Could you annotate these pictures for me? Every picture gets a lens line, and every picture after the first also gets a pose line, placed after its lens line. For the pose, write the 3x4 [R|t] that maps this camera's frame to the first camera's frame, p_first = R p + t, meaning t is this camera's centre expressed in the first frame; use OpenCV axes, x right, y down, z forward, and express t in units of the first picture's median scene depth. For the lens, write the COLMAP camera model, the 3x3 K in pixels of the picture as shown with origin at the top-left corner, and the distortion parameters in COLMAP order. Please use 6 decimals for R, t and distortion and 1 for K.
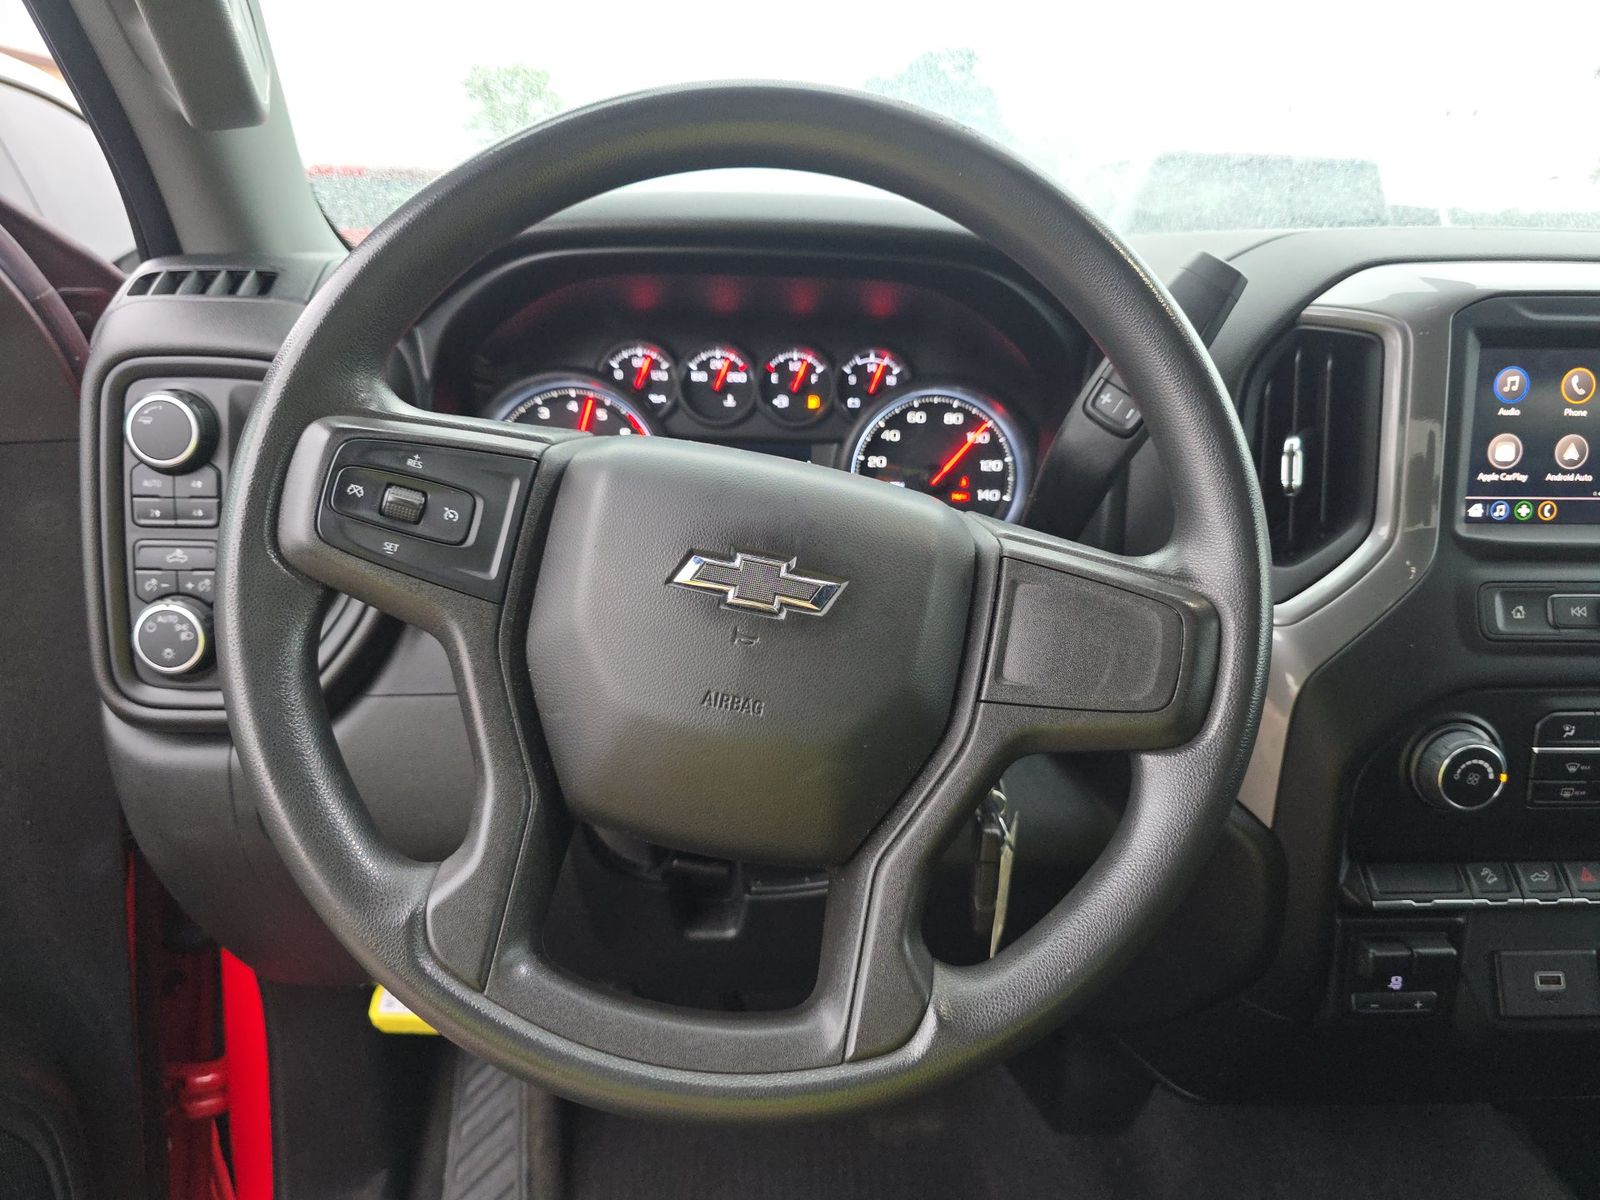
lens RADIAL K [[1060.5, 0, 796.6], [0, 1060.5, 592.1], [0, 0, 1]] dist [0.012978, -0.025553]
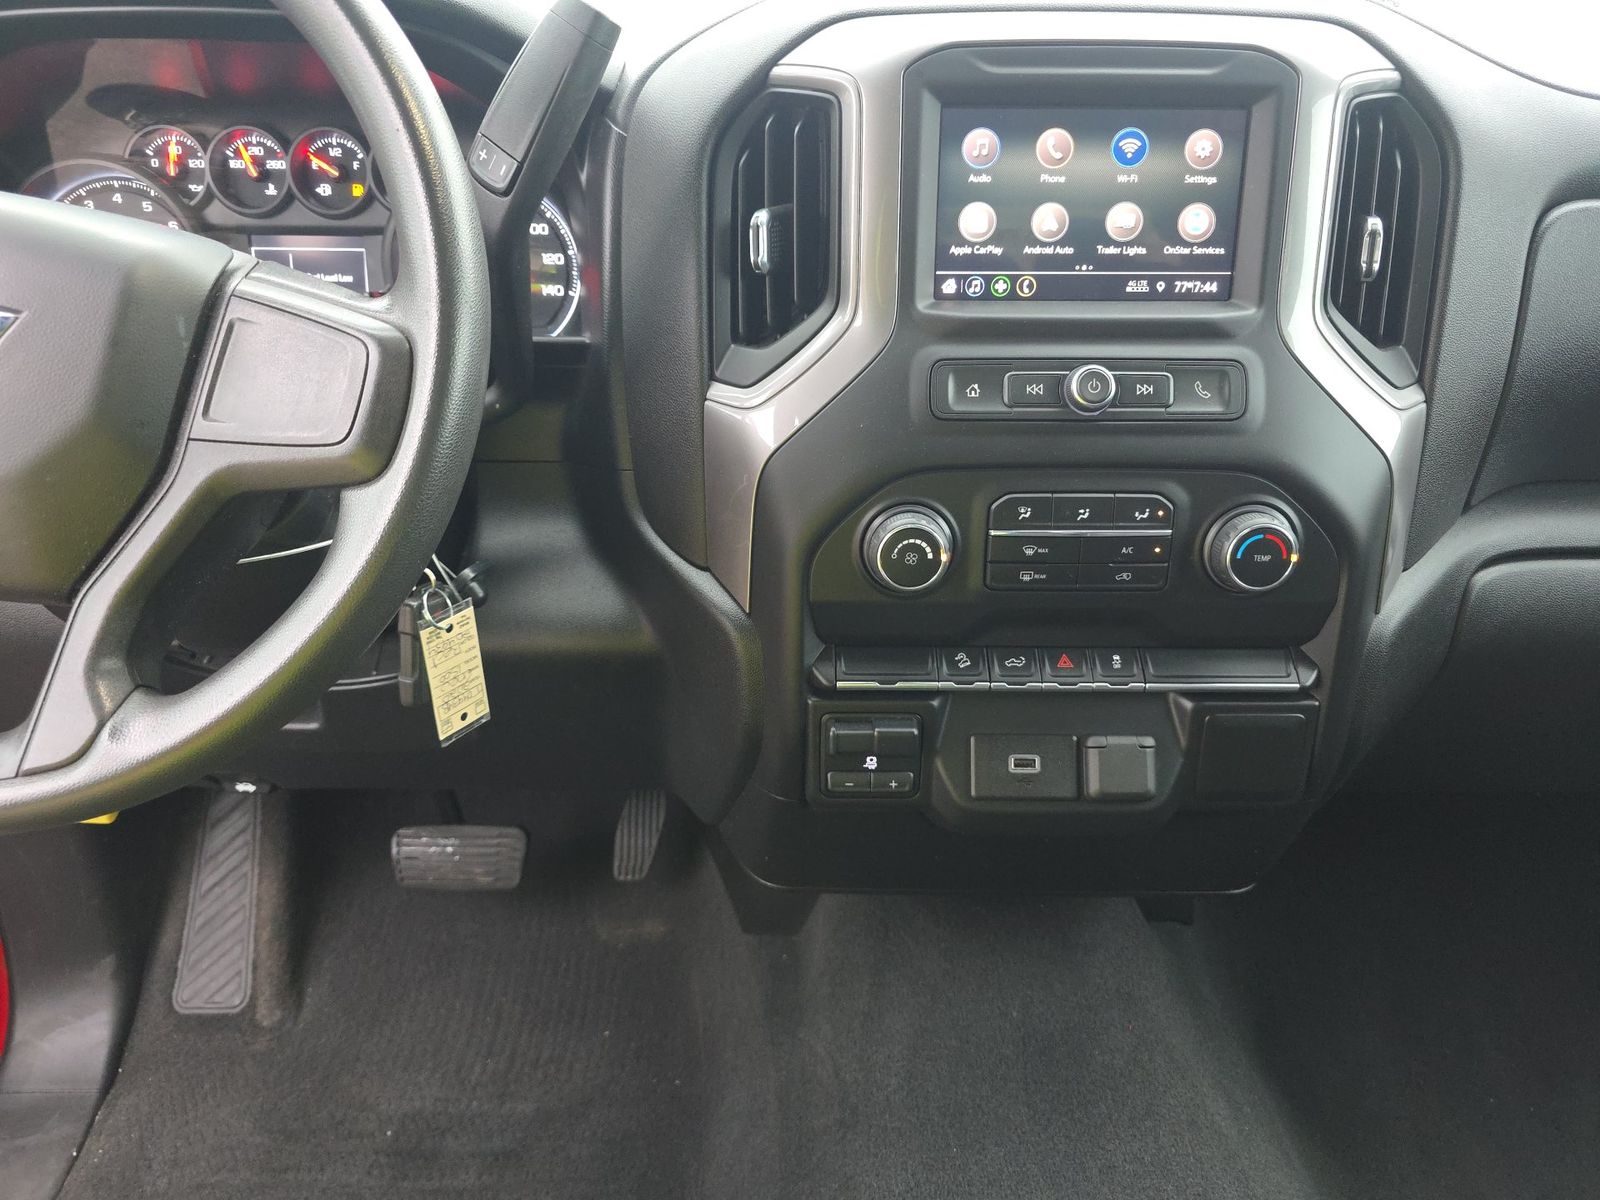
lens RADIAL K [[1060.5, 0, 788.8], [0, 1060.5, 600.7], [0, 0, 1]] dist [0.012978, -0.025553]
pose [[0.999424, 0.004239, -0.033678, 0.519346], [-0.000042, 0.992324, 0.123665, 0.085984], [0.033944, -0.123592, 0.991752, 0.001194]]
